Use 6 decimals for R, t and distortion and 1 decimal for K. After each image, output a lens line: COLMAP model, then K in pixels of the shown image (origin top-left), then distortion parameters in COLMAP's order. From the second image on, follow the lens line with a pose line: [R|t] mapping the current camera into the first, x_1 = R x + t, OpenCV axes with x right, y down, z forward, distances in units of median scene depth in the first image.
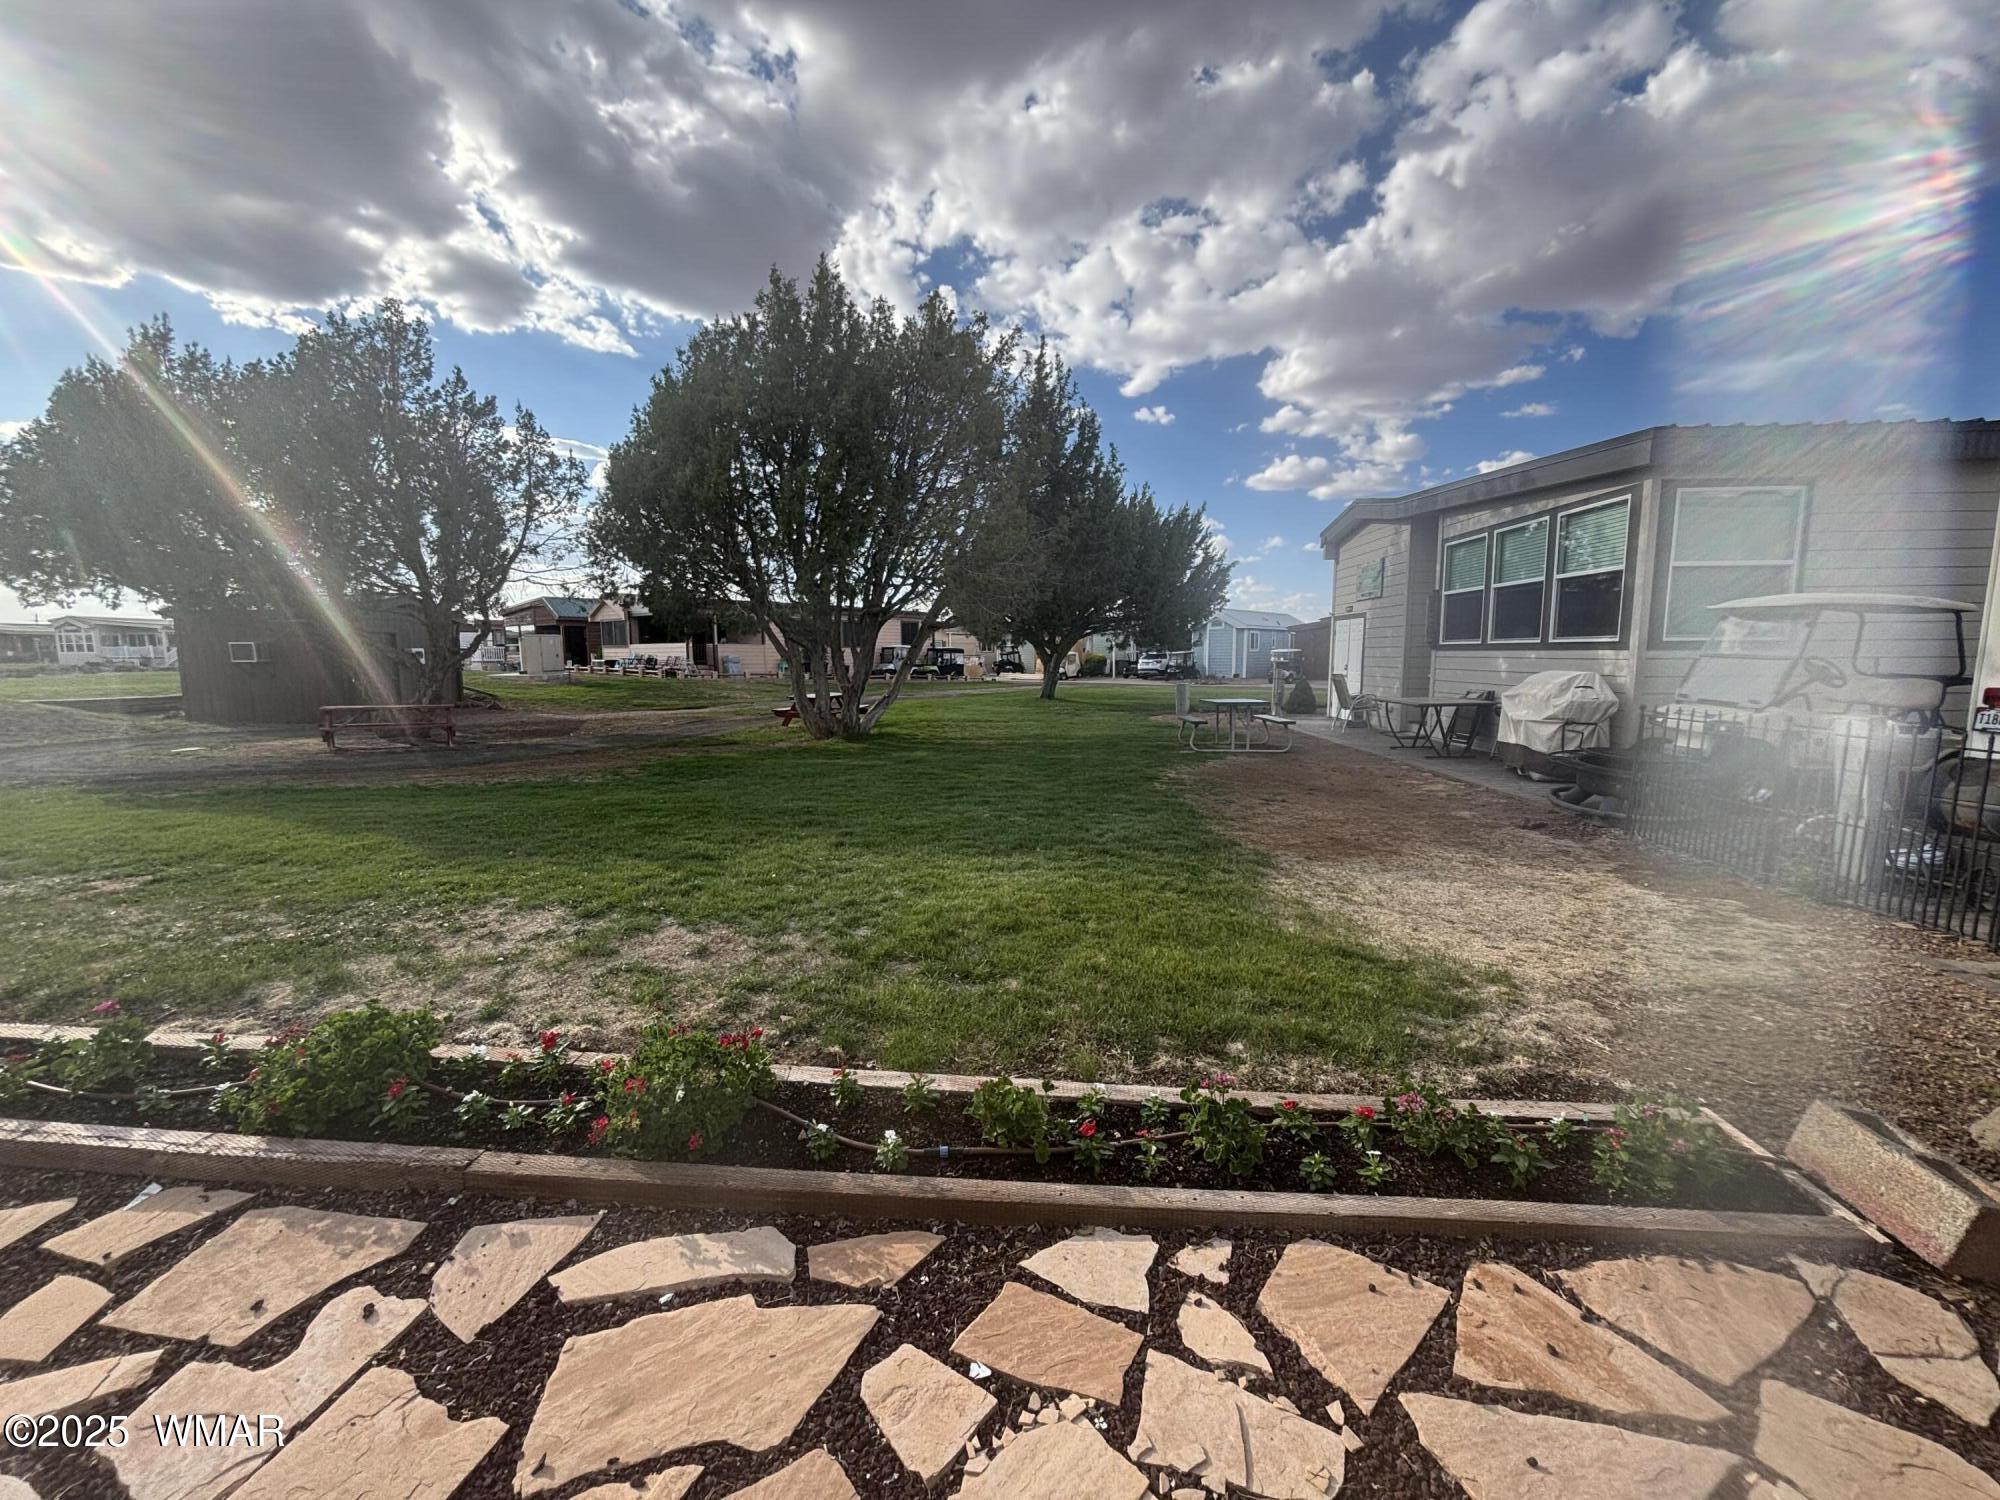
lens RADIAL K [[802.5, 0, 1003.5], [0, 802.5, 749.0], [0, 0, 1]] dist [-0.003453, -0.000761]
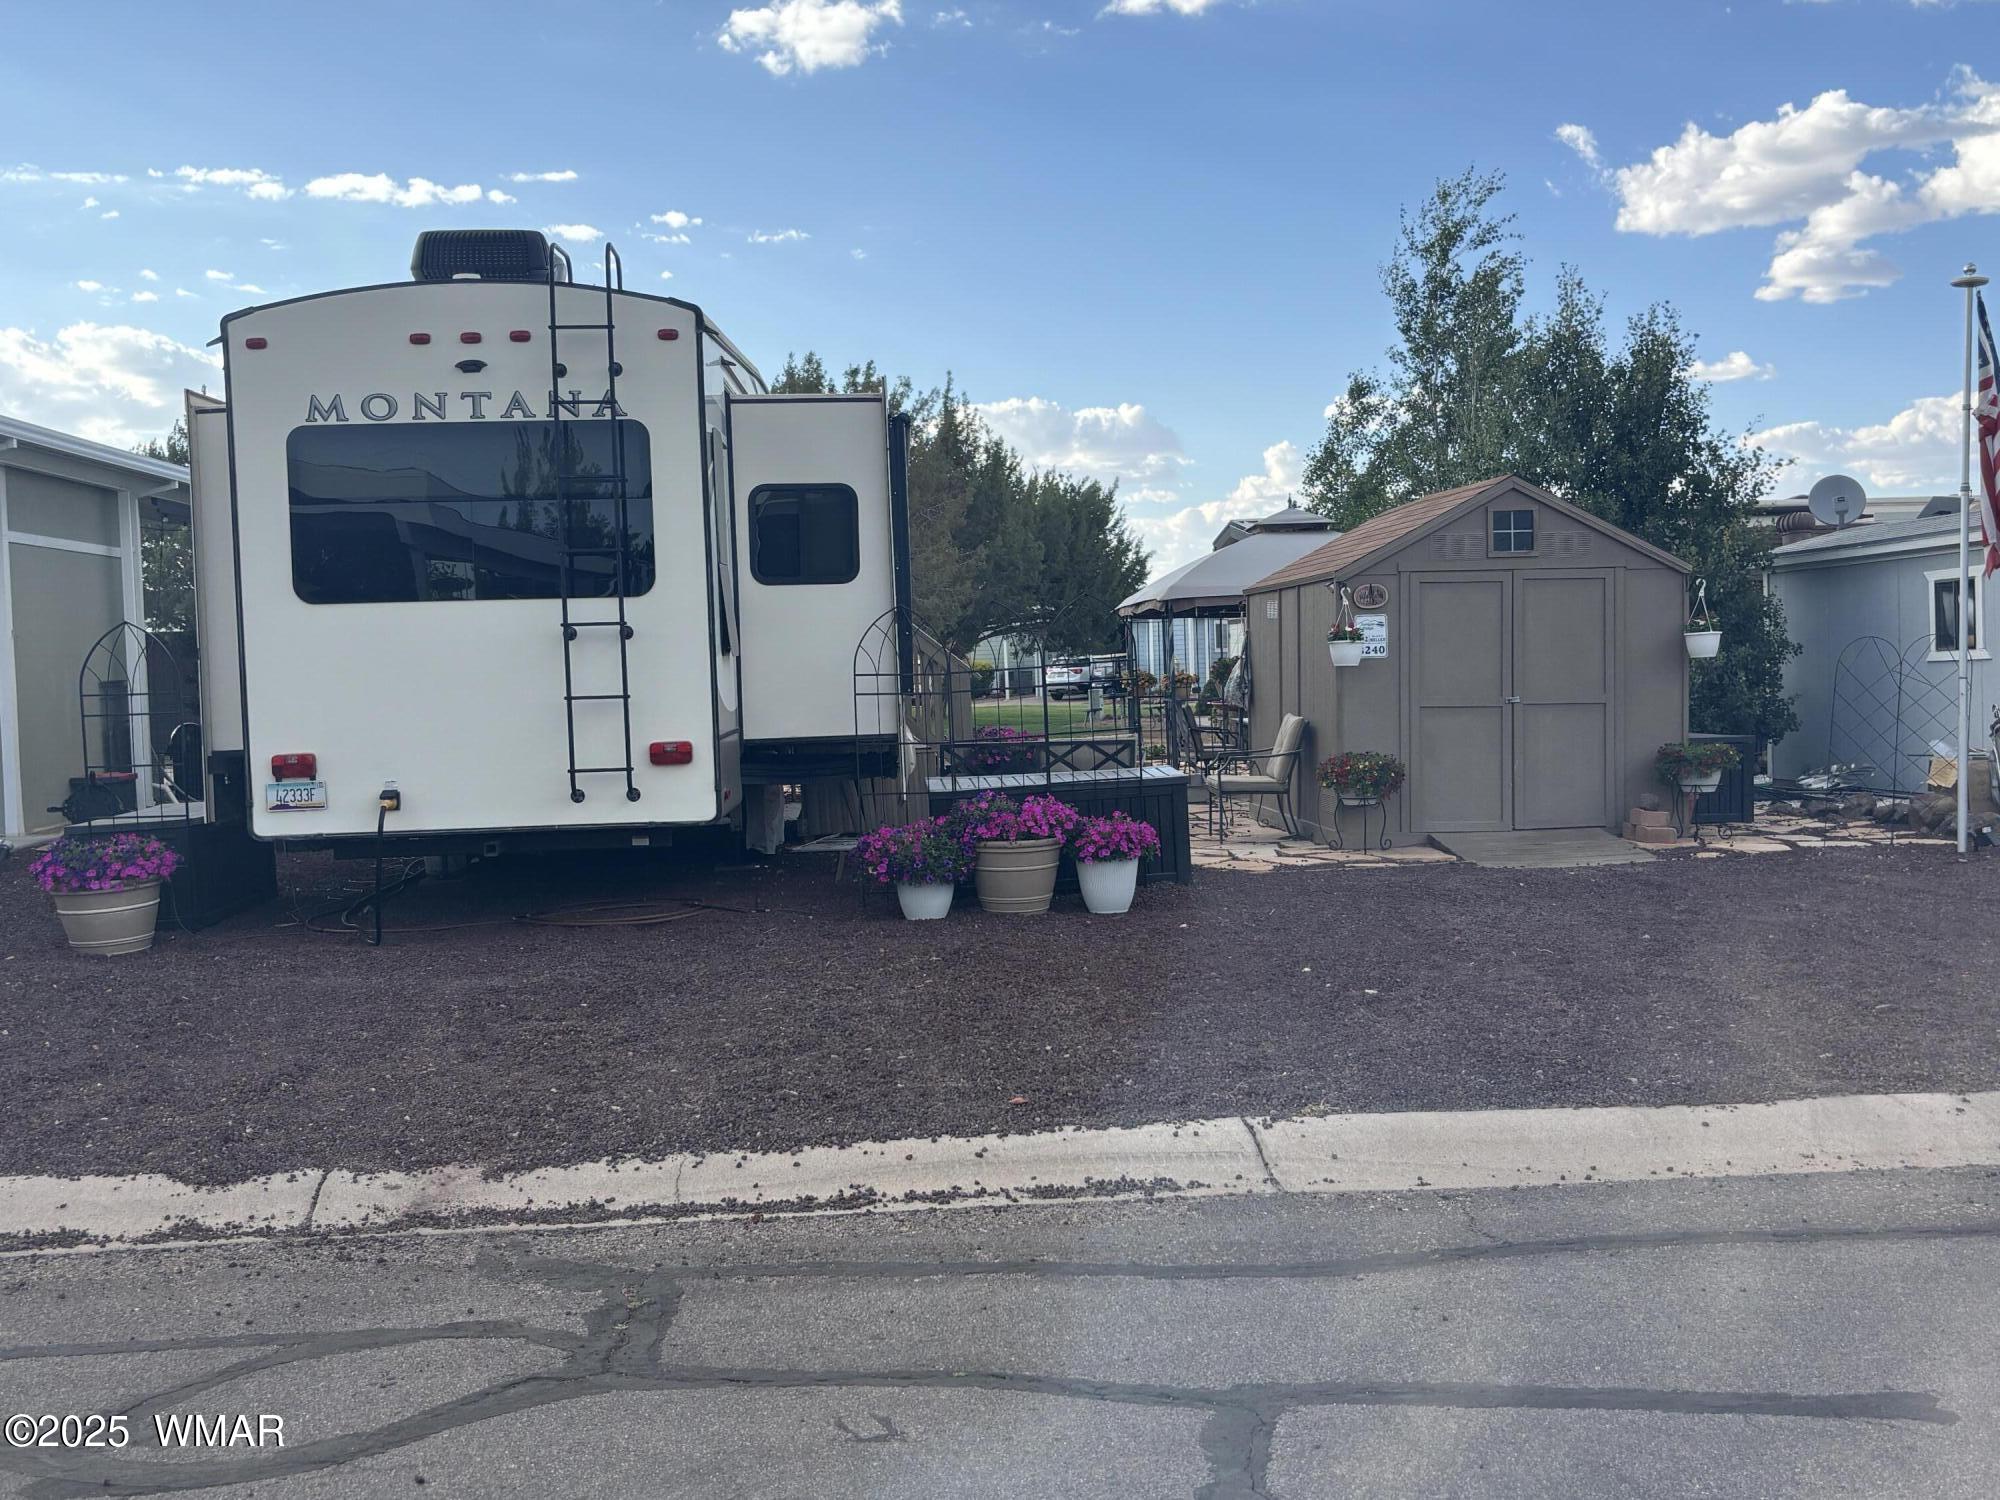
lens RADIAL K [[2017.6, 0, 1001.4], [0, 2017.6, 741.7], [0, 0, 1]] dist [0.010568, 0.000000]
pose [[0.988827, -0.035311, 0.144822, -0.210334], [0.046921, 0.995884, -0.077551, 0.143976], [-0.141487, 0.083480, 0.986414, -1.192351]]
